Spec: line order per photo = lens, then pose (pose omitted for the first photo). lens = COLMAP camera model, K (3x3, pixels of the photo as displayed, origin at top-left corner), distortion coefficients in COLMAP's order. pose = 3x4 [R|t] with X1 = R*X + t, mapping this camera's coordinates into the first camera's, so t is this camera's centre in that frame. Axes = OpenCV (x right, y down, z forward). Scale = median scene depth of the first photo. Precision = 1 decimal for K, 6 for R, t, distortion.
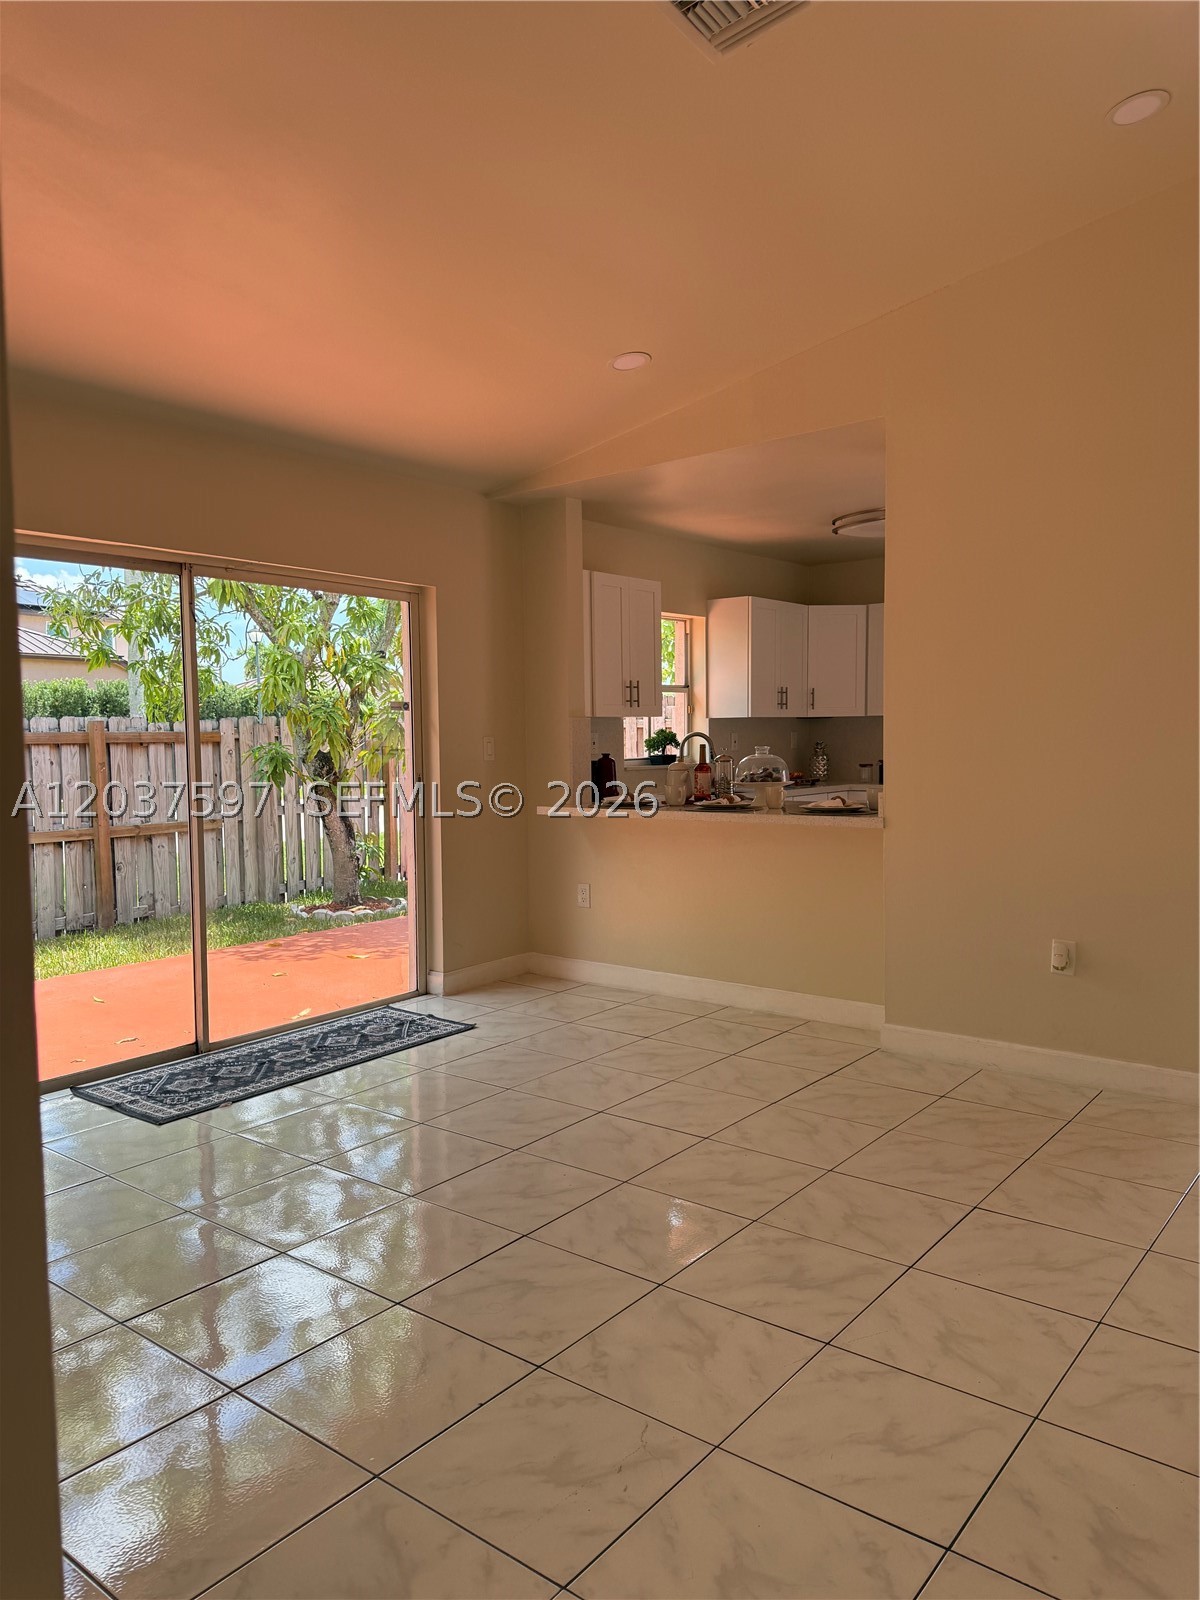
lens RADIAL K [[1141.1, 0, 595.5], [0, 1141.1, 808.6], [0, 0, 1]] dist [0.099616, -0.075138]
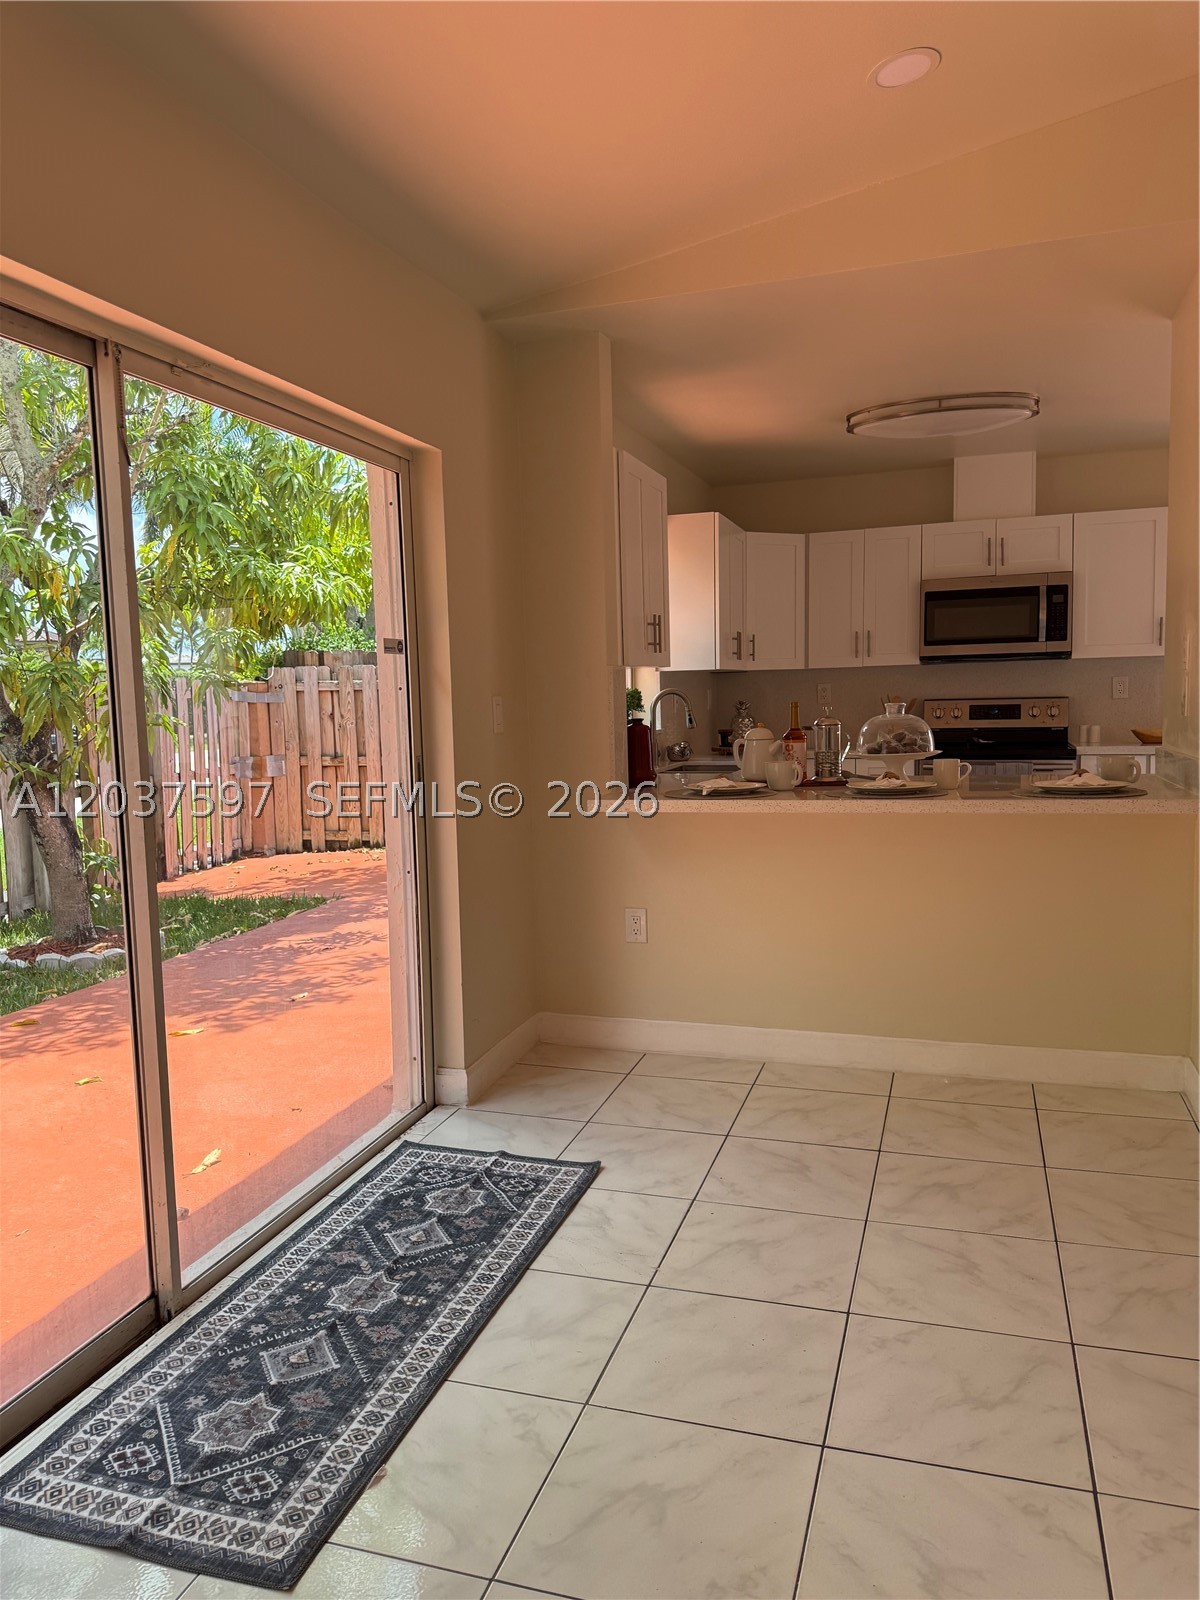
lens RADIAL K [[1144.2, 0, 601.7], [0, 1144.2, 803.0], [0, 0, 1]] dist [0.033628, -0.010579]
pose [[0.934095, -0.046431, 0.353994, -0.316087], [0.037715, 0.998792, 0.031484, -0.023871], [-0.355028, -0.016058, 0.934718, 0.433401]]
